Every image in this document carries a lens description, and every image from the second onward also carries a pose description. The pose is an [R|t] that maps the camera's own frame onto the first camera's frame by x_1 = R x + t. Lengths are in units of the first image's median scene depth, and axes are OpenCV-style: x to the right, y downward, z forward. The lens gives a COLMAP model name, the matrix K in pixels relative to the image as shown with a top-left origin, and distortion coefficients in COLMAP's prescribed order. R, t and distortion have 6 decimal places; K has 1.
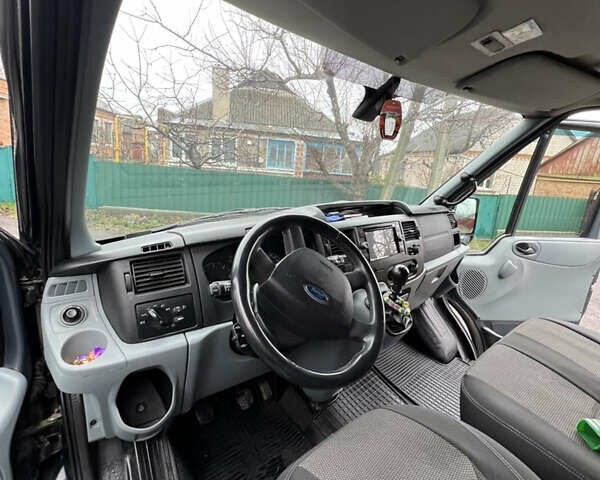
lens RADIAL K [[321.2, 0, 300.0], [0, 321.2, 240.0], [0, 0, 1]] dist [-0.000546, -0.002960]
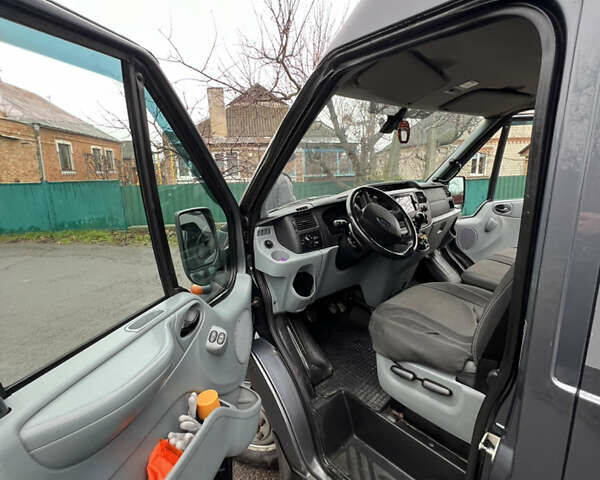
lens RADIAL K [[321.2, 0, 300.0], [0, 321.2, 240.0], [0, 0, 1]] dist [-0.000546, -0.002960]
pose [[0.994307, -0.106535, -0.001925, -0.193758], [0.106479, 0.994131, -0.019142, 0.104681], [0.003953, 0.018828, 0.999815, -0.422976]]
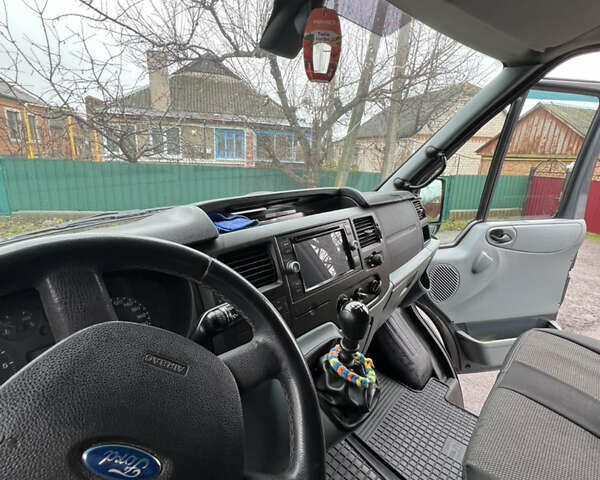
lens RADIAL K [[321.2, 0, 300.0], [0, 321.2, 240.0], [0, 0, 1]] dist [-0.000546, -0.002960]
pose [[0.990095, -0.071957, 0.120559, 0.086484], [0.068251, 0.997068, 0.034602, -0.030516], [-0.122695, -0.026031, 0.992103, 0.249053]]
